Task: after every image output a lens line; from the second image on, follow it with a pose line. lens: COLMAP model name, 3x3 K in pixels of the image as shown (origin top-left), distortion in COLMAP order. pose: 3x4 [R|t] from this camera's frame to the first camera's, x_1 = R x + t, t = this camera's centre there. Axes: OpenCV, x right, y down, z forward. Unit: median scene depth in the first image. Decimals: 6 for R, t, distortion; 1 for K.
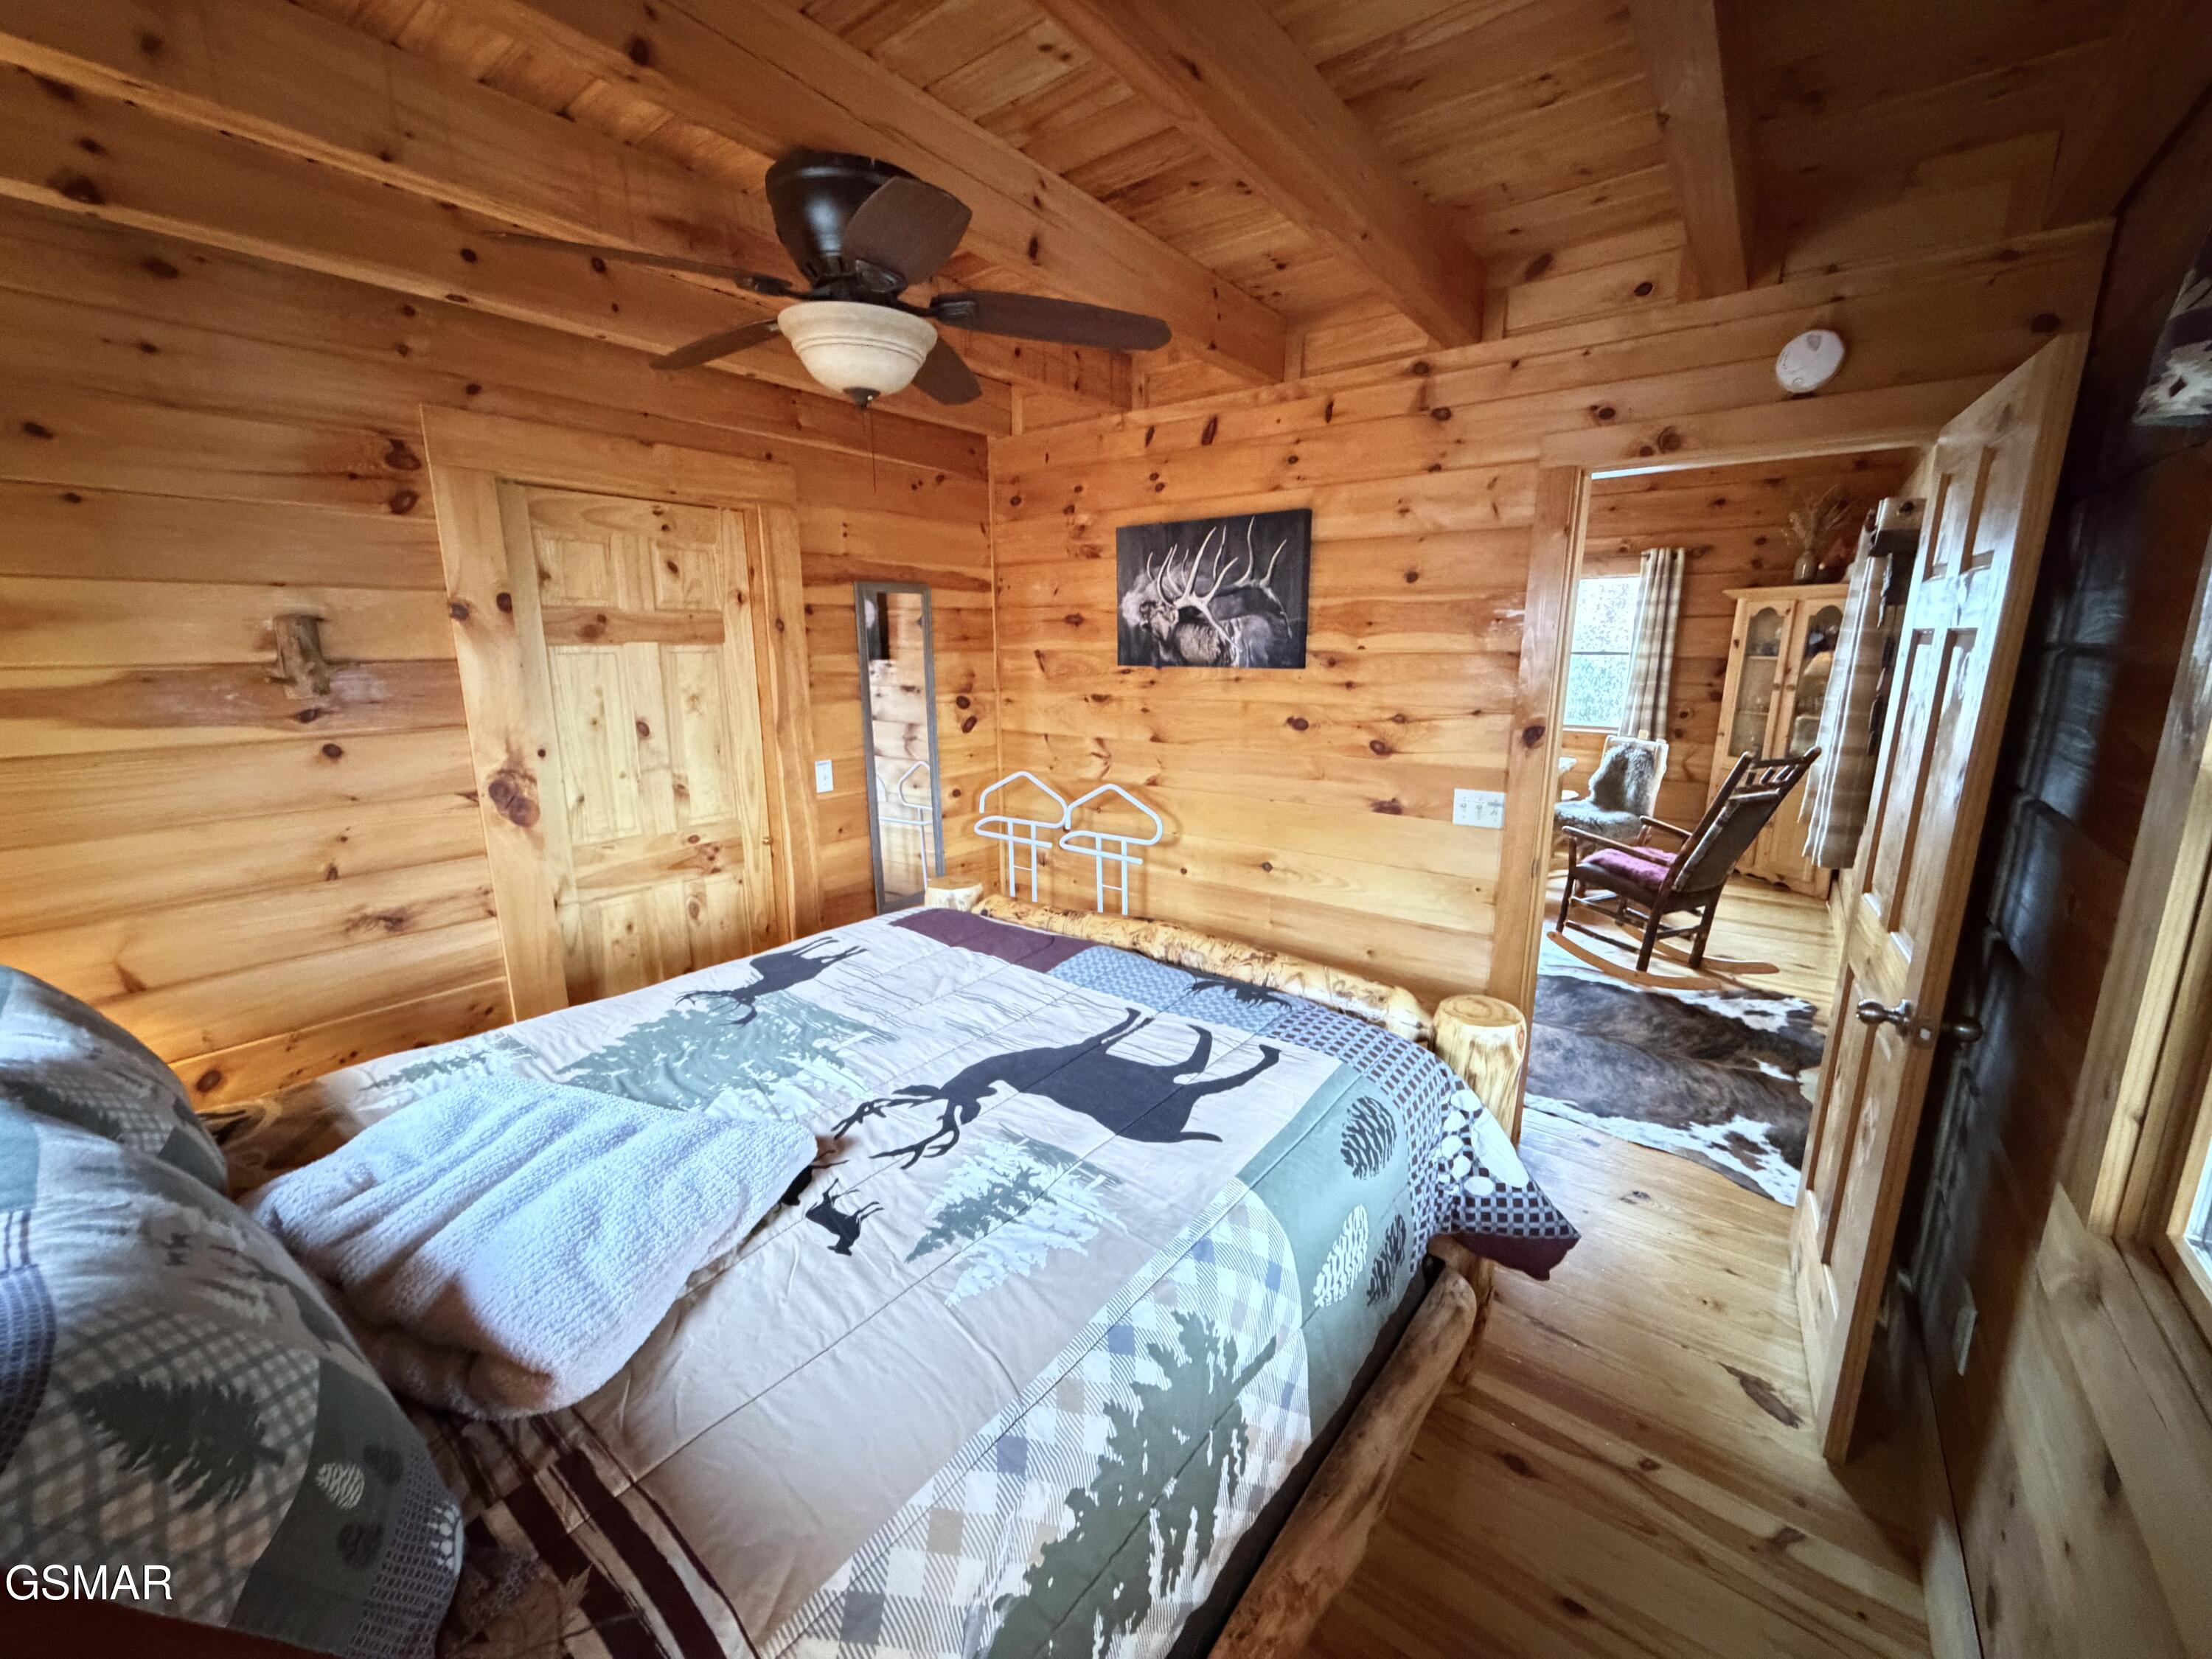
lens RADIAL K [[880.1, 0, 1099.6], [0, 880.1, 828.8], [0, 0, 1]] dist [-0.000509, 0.000218]
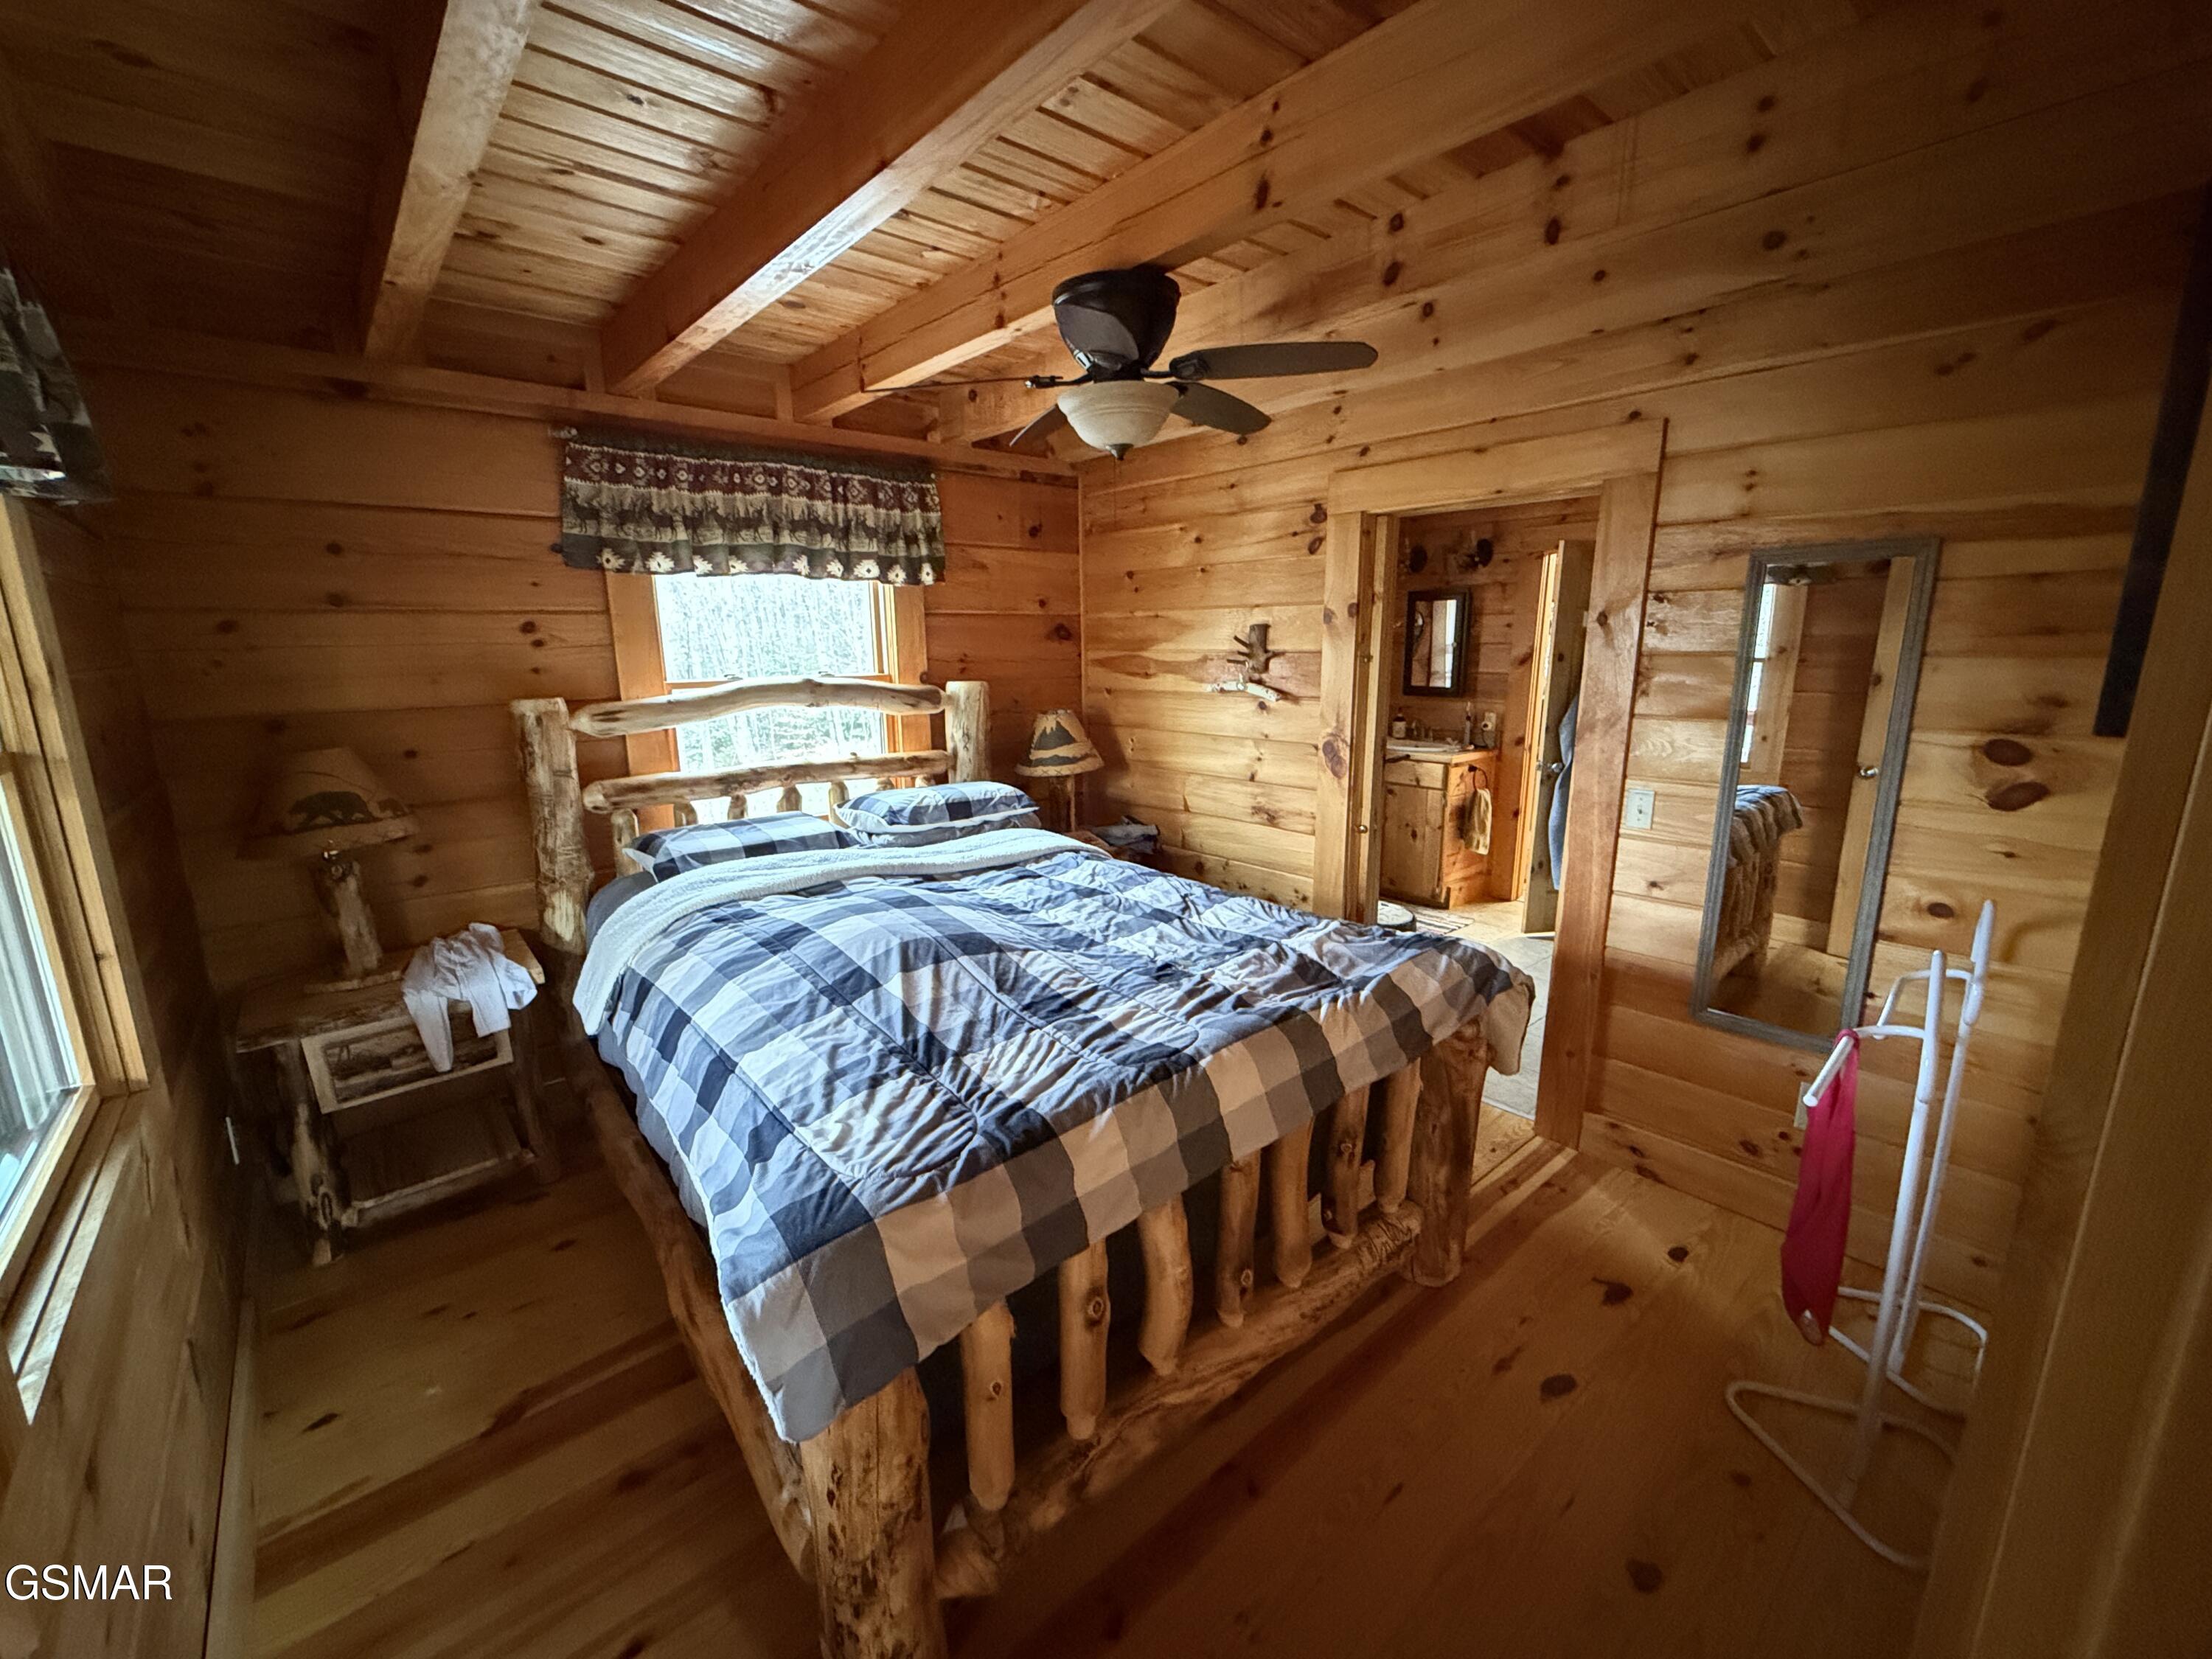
lens RADIAL K [[881.3, 0, 1099.2], [0, 881.3, 828.7], [0, 0, 1]] dist [0.000394, -0.000370]
pose [[-0.193360, 0.212542, -0.957830, 0.791720], [-0.194685, 0.948529, 0.249780, -0.214354], [0.961618, 0.234772, -0.142029, 0.954751]]
